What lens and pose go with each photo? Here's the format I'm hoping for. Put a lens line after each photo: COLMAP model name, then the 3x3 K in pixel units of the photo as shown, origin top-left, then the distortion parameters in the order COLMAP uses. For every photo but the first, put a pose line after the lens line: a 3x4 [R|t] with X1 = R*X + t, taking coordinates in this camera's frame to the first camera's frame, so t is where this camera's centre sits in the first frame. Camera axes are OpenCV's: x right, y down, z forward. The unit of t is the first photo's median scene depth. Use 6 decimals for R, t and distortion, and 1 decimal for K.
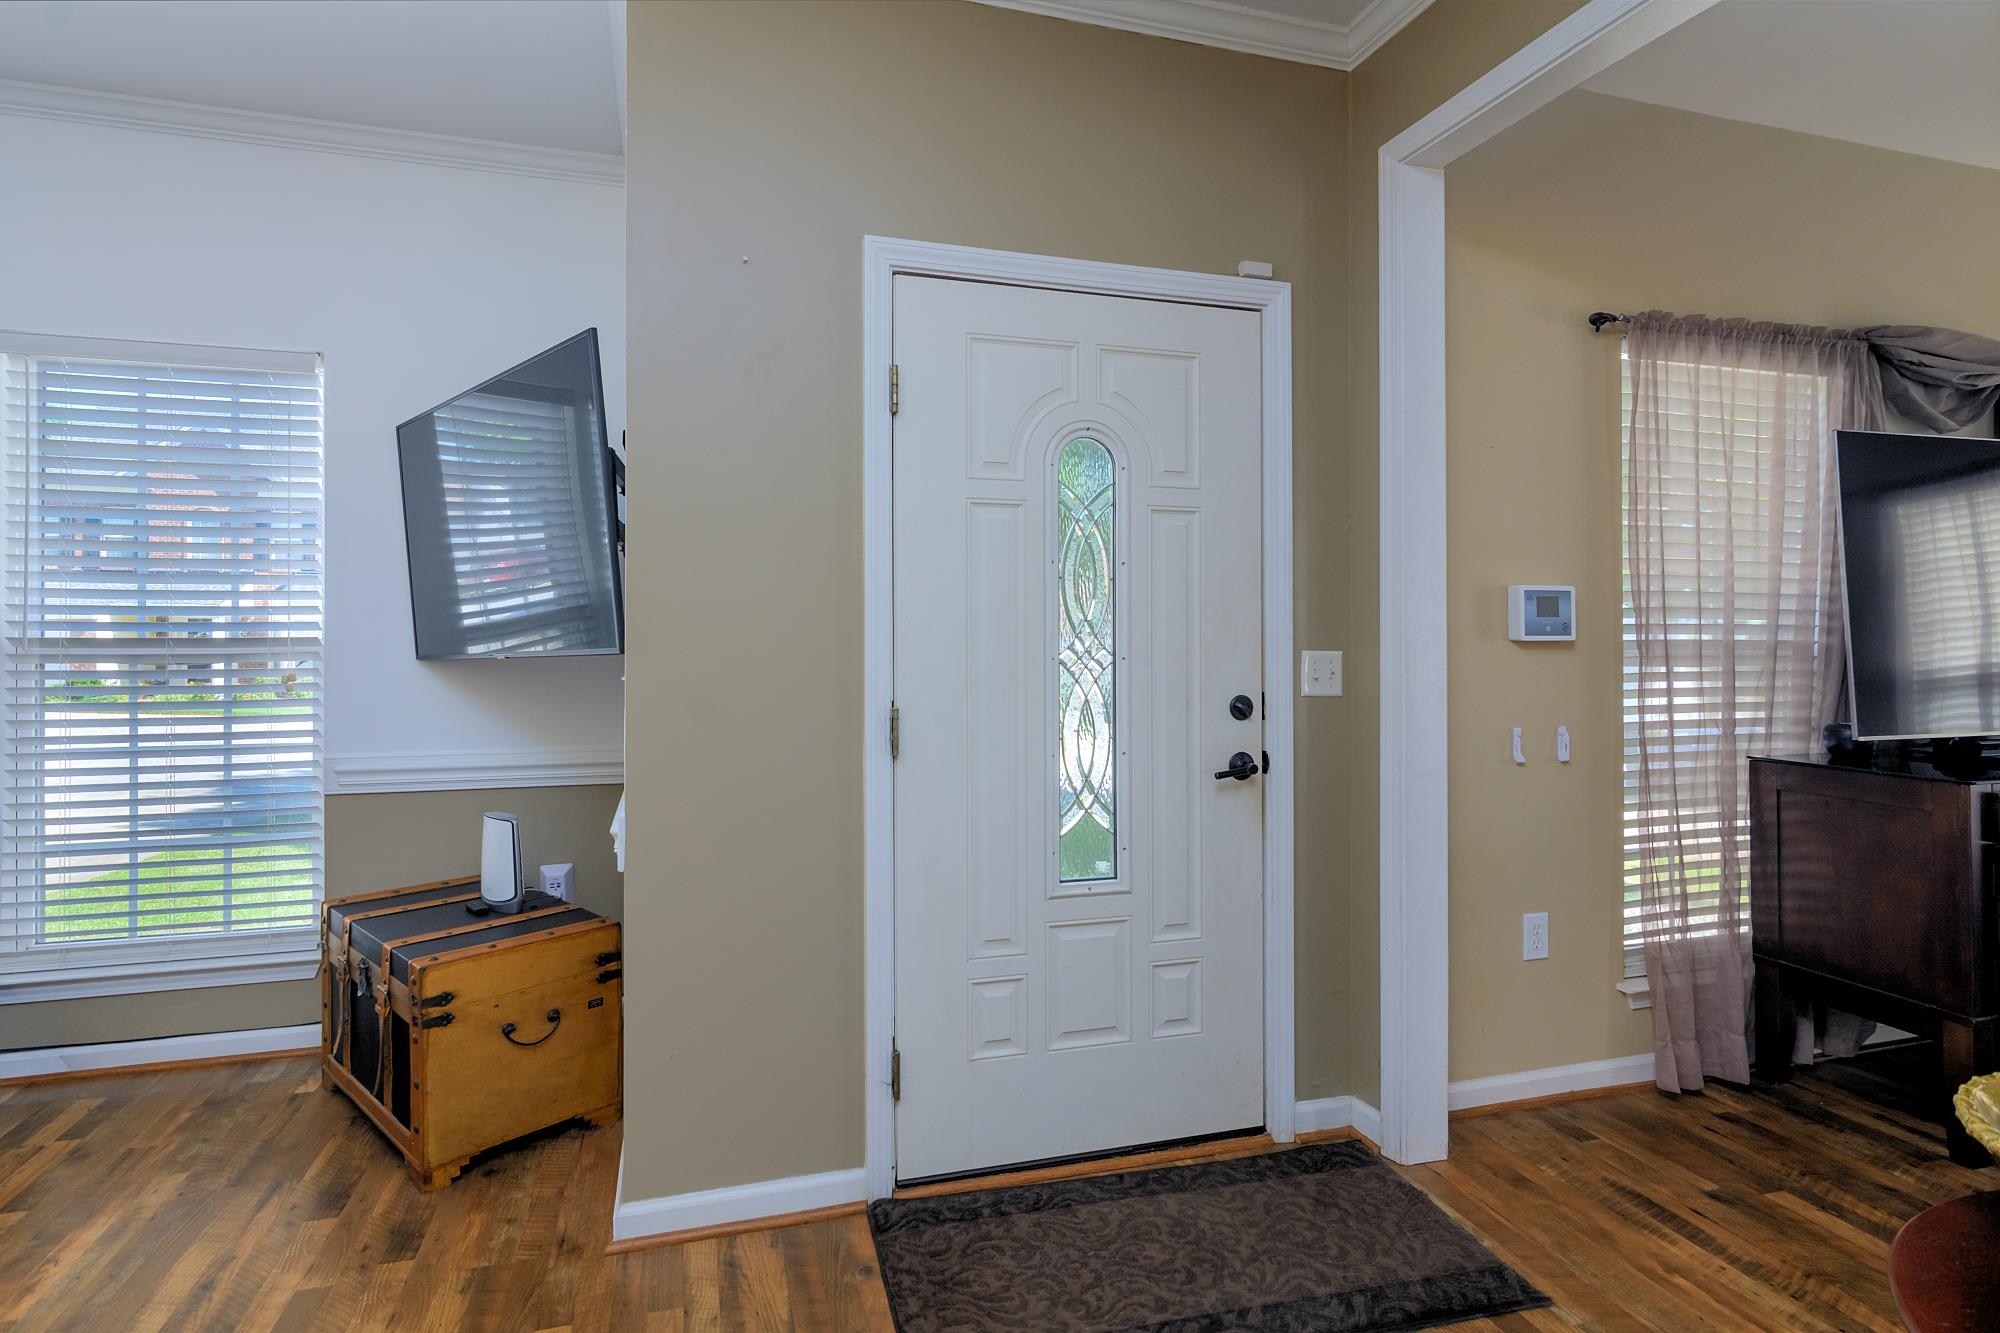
lens RADIAL K [[996.3, 0, 993.3], [0, 996.3, 635.2], [0, 0, 1]] dist [0.002647, 0.001606]
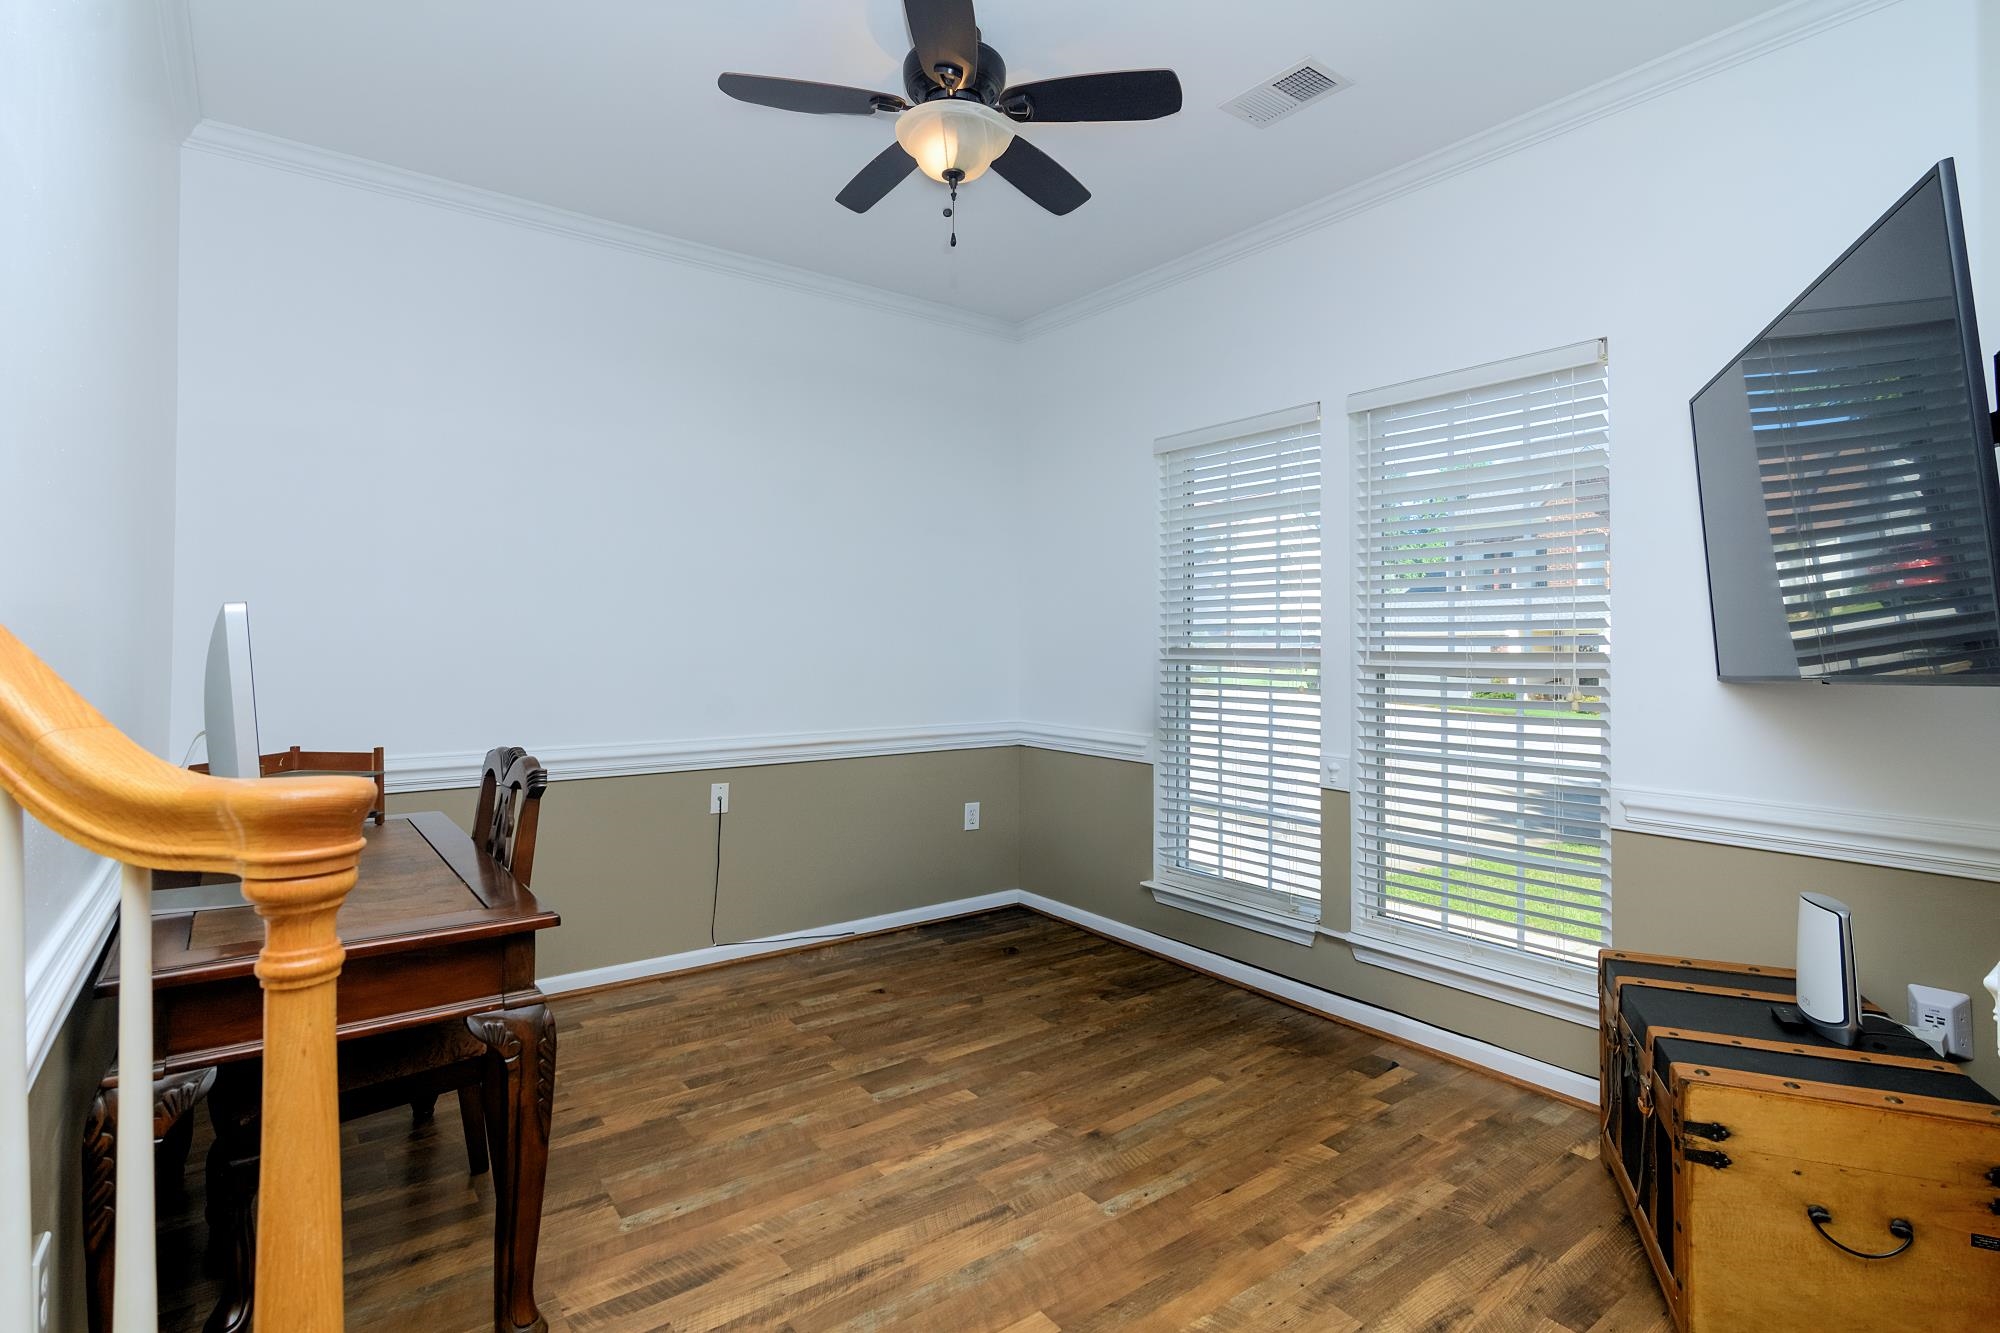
lens RADIAL K [[996.3, 0, 993.3], [0, 996.3, 635.2], [0, 0, 1]] dist [0.002647, 0.001606]
pose [[0.341974, -0.009168, -0.939665, -0.018912], [-0.002929, 0.999937, -0.010822, -0.003115], [0.939705, 0.006453, 0.341926, 0.204965]]
